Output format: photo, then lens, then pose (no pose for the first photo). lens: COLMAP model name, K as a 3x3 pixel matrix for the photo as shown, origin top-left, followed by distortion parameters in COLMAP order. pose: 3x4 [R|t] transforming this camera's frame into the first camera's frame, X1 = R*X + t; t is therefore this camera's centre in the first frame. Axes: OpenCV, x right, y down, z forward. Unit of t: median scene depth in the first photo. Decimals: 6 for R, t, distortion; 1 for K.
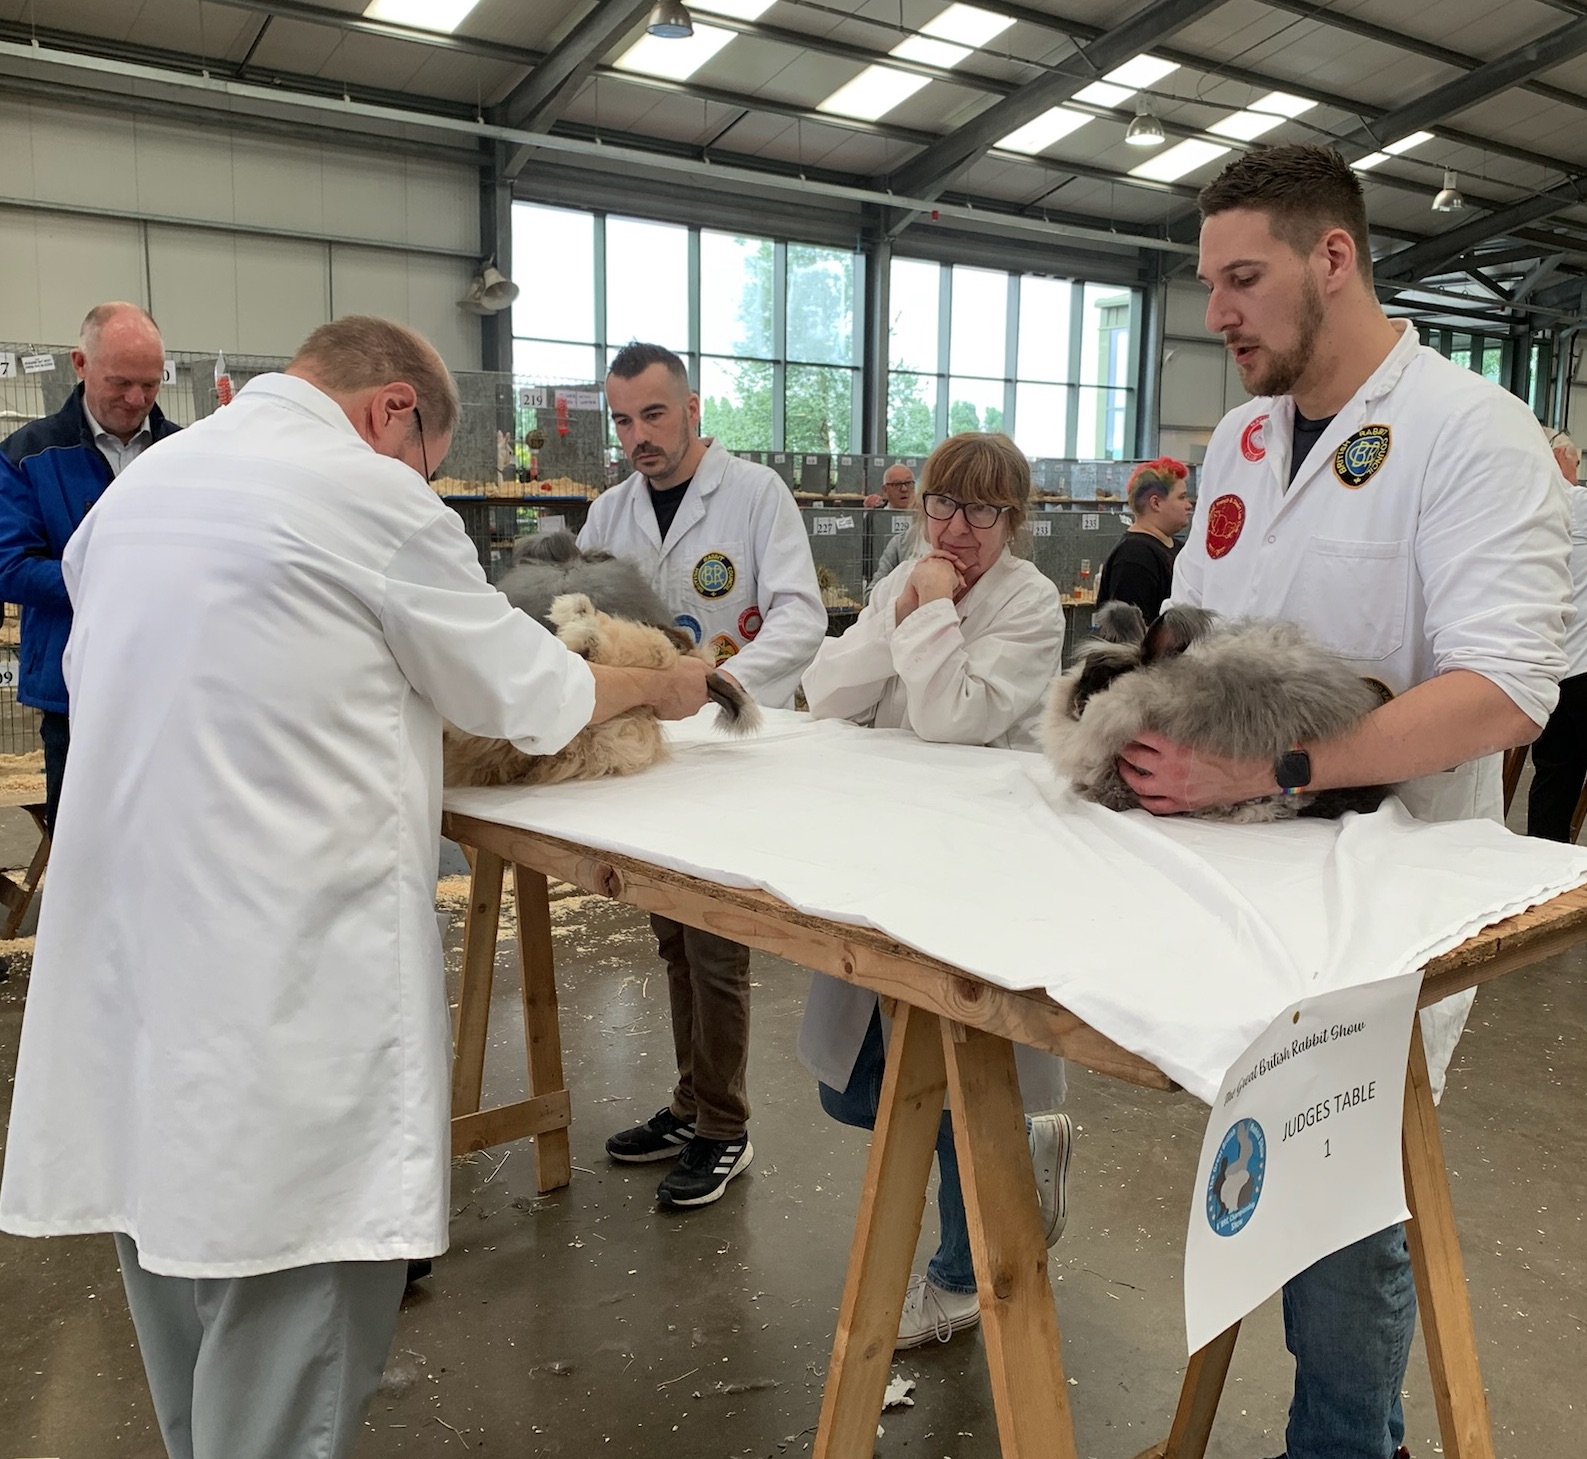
lens RADIAL K [[1441.8, 0, 755.5], [0, 1441.8, 664.9], [0, 0, 1]] dist [-0.001820, 0.000000]
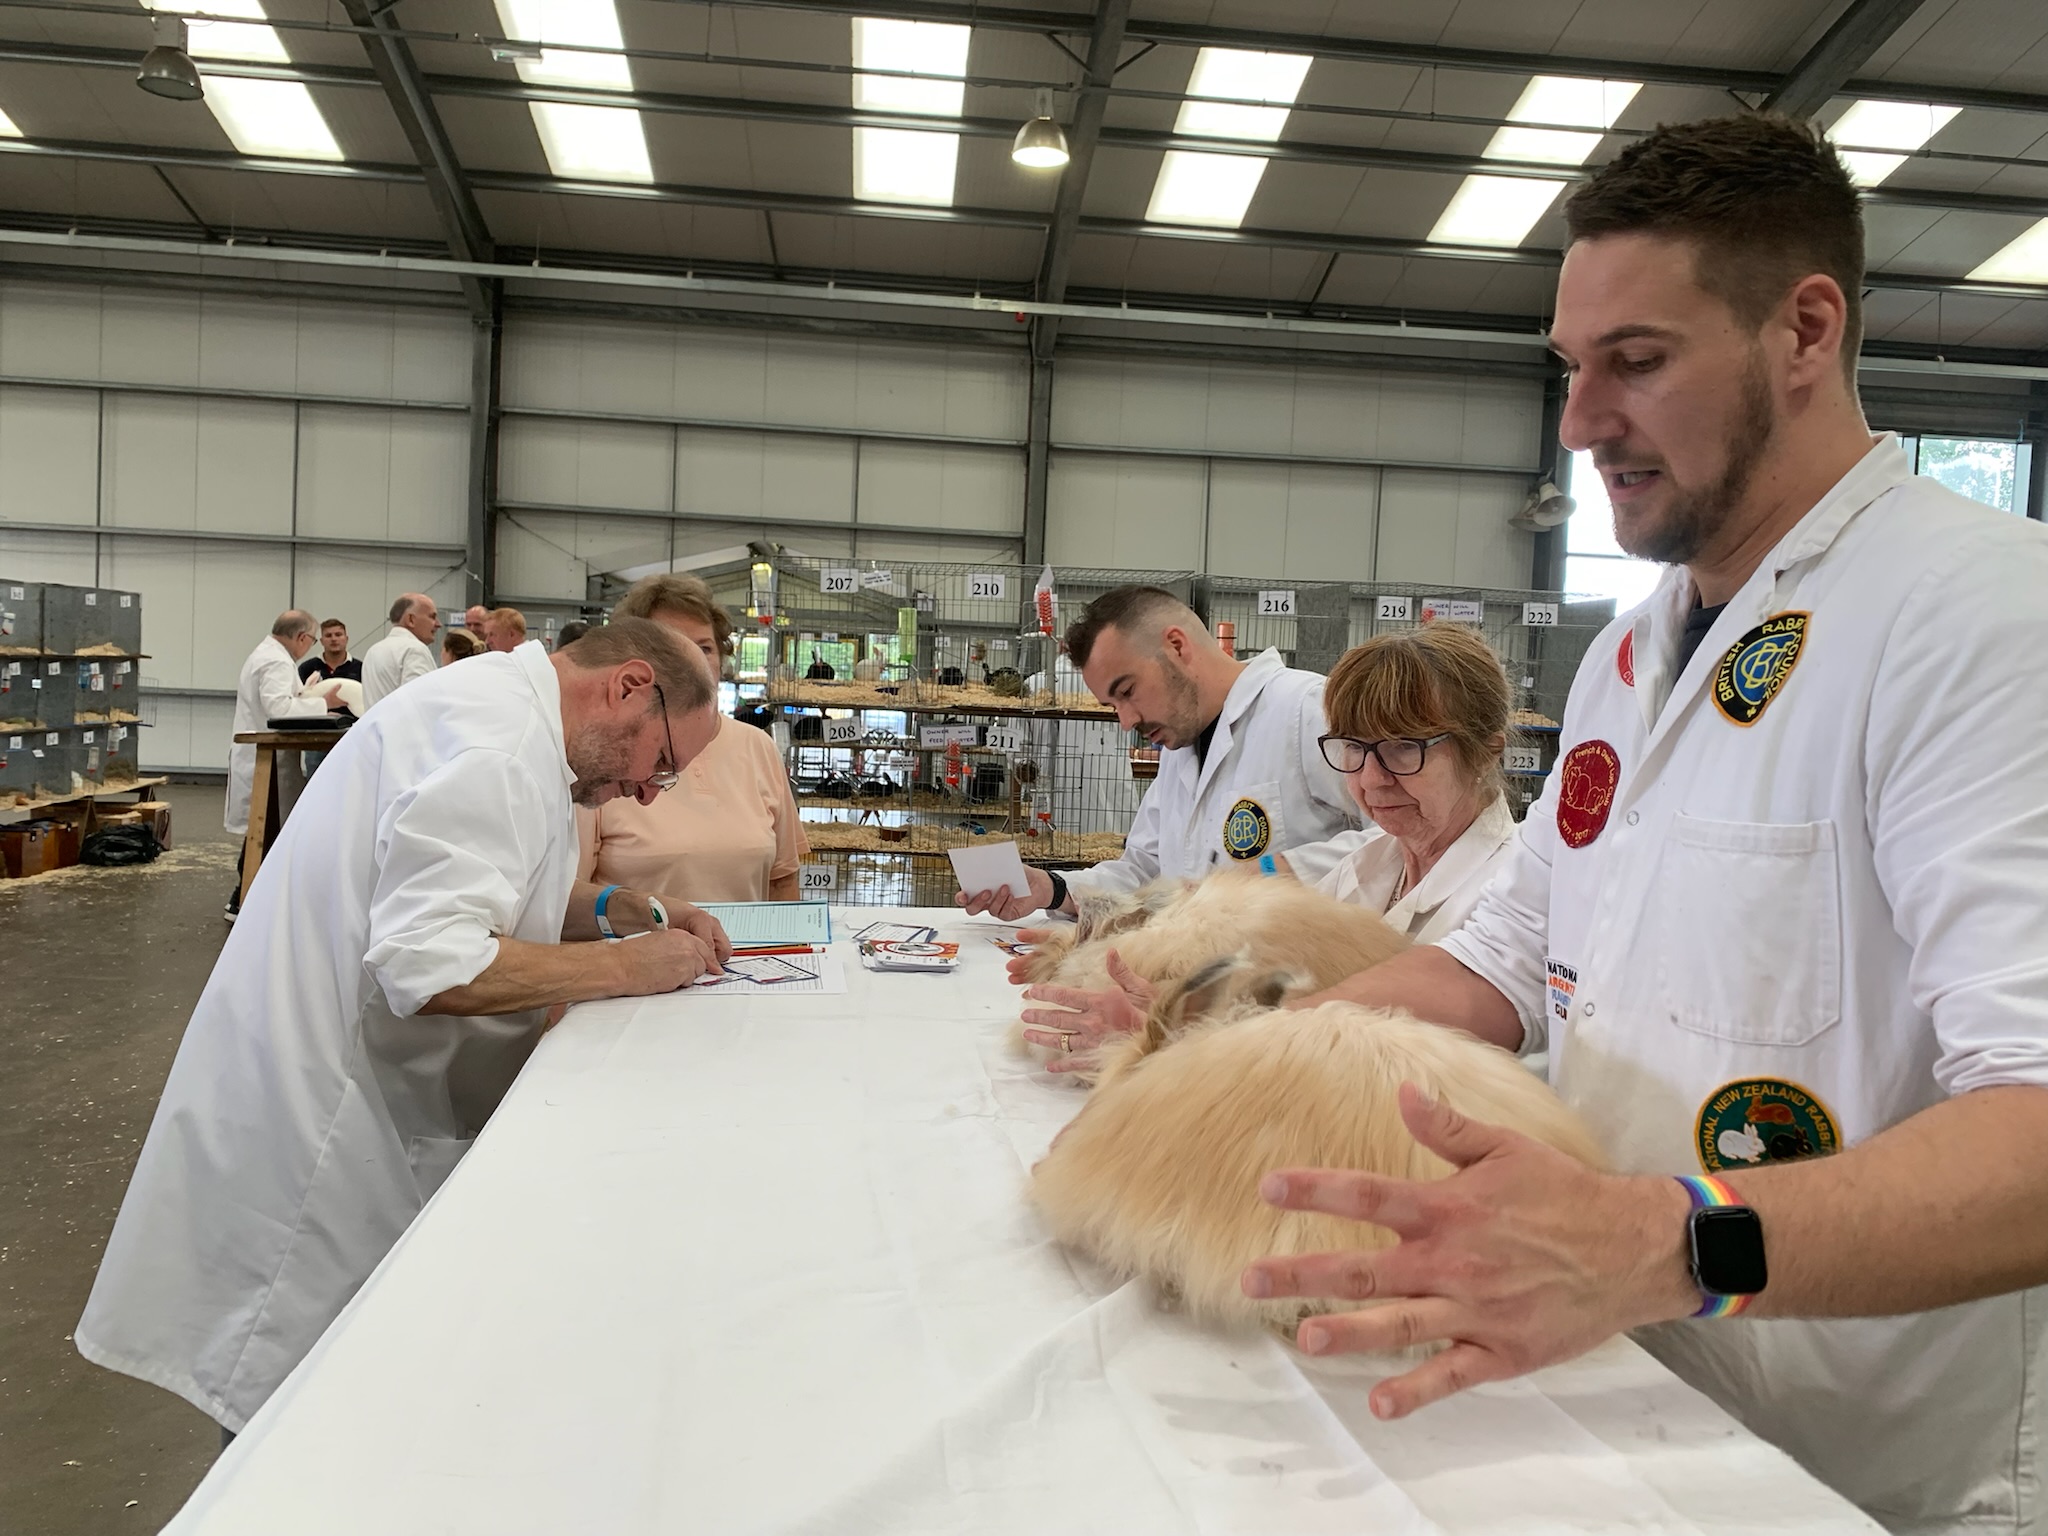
lens RADIAL K [[1510.3, 0, 1119.3], [0, 1510.3, 718.4], [0, 0, 1]] dist [-0.023201, 0.005271]
pose [[0.877849, 0.016958, -0.478637, 0.159088], [-0.074212, 0.992119, -0.100959, -0.017093], [0.473152, 0.124147, 0.872189, 0.131136]]
